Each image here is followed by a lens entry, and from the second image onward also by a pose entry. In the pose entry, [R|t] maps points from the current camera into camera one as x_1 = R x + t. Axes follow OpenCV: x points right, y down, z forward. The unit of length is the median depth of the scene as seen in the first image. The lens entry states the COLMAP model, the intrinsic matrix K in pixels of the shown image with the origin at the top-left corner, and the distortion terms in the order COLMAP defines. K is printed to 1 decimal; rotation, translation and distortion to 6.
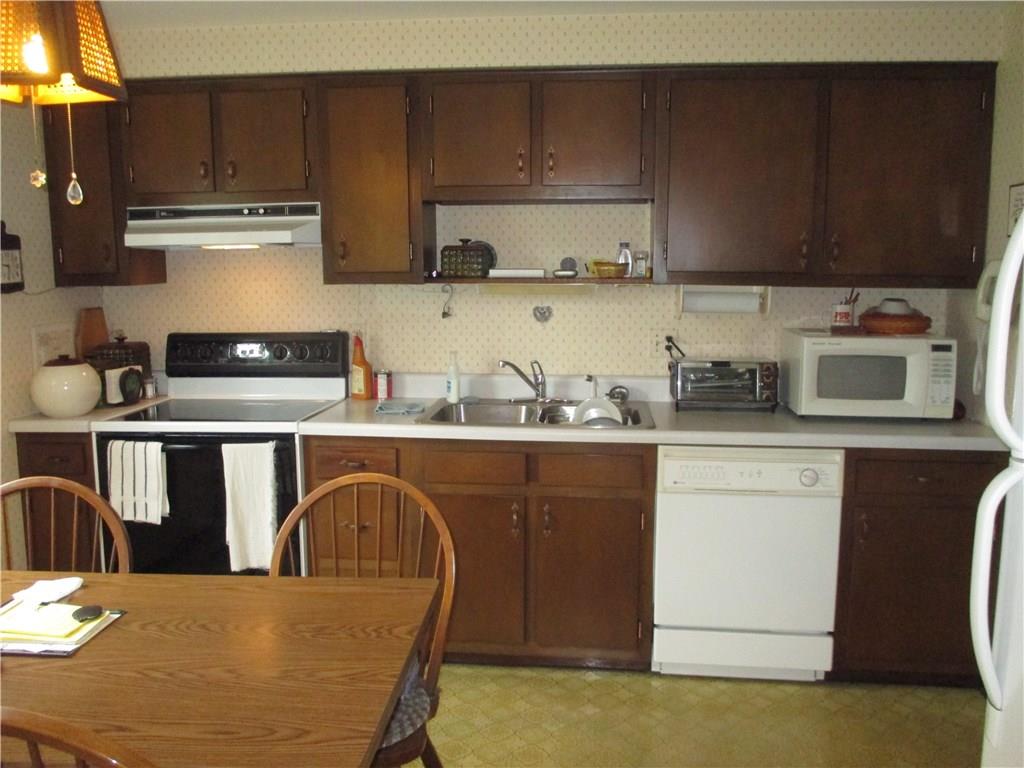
lens RADIAL K [[819.1, 0, 512.0], [0, 819.1, 384.0], [0, 0, 1]] dist [-0.103724, 0.004144]
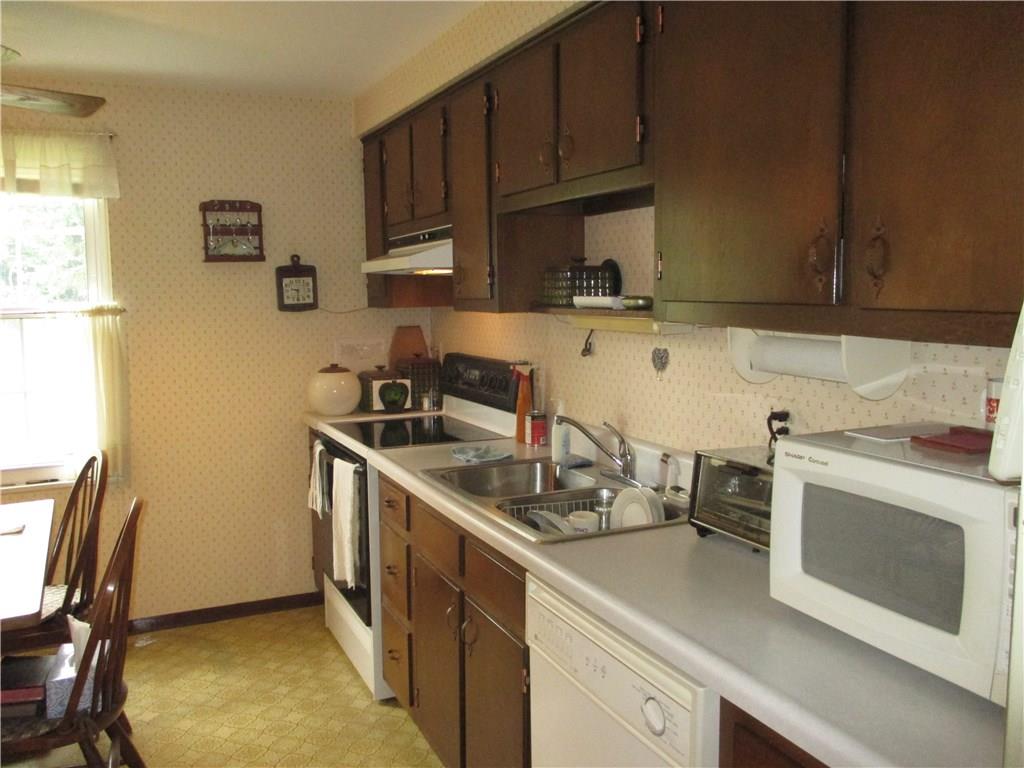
lens RADIAL K [[821.6, 0, 512.0], [0, 821.6, 384.0], [0, 0, 1]] dist [-0.001250, 0.000385]
pose [[0.531661, 0.091583, -0.841991, 0.593771], [-0.113094, 0.992910, 0.036587, -0.077827], [0.839373, 0.075772, 0.538249, 0.520580]]
